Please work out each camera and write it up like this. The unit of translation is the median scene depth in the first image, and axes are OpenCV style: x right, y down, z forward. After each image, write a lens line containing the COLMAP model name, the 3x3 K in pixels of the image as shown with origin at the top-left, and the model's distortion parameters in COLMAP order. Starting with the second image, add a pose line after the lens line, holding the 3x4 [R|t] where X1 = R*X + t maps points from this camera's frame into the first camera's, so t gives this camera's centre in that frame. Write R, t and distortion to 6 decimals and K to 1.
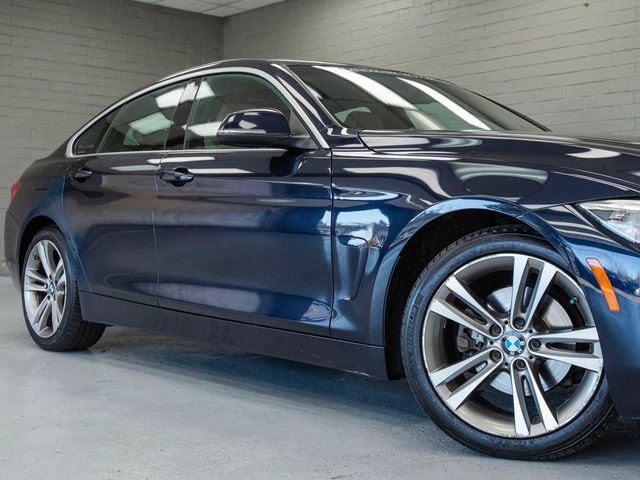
lens RADIAL K [[922.9, 0, 320.0], [0, 922.9, 240.0], [0, 0, 1]] dist [0.027961, 0.022049]
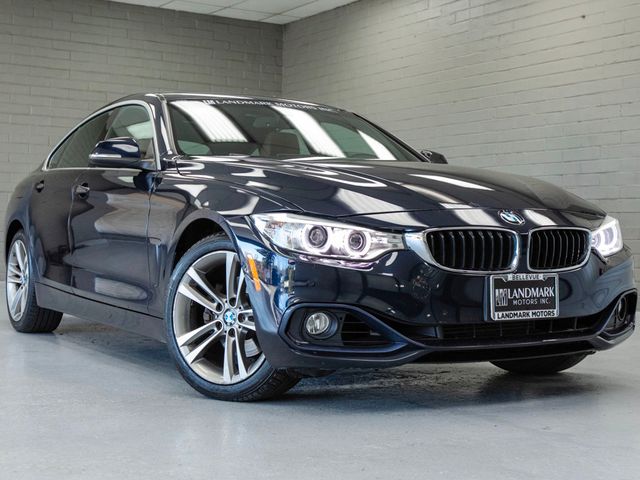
lens RADIAL K [[1098.1, 0, 320.0], [0, 1098.1, 240.0], [0, 0, 1]] dist [0.017635, 0.058382]
pose [[0.979705, 0.017302, -0.199697, 0.653097], [-0.019836, 0.999746, -0.010696, 0.012646], [0.199461, 0.014440, 0.979799, -0.560955]]
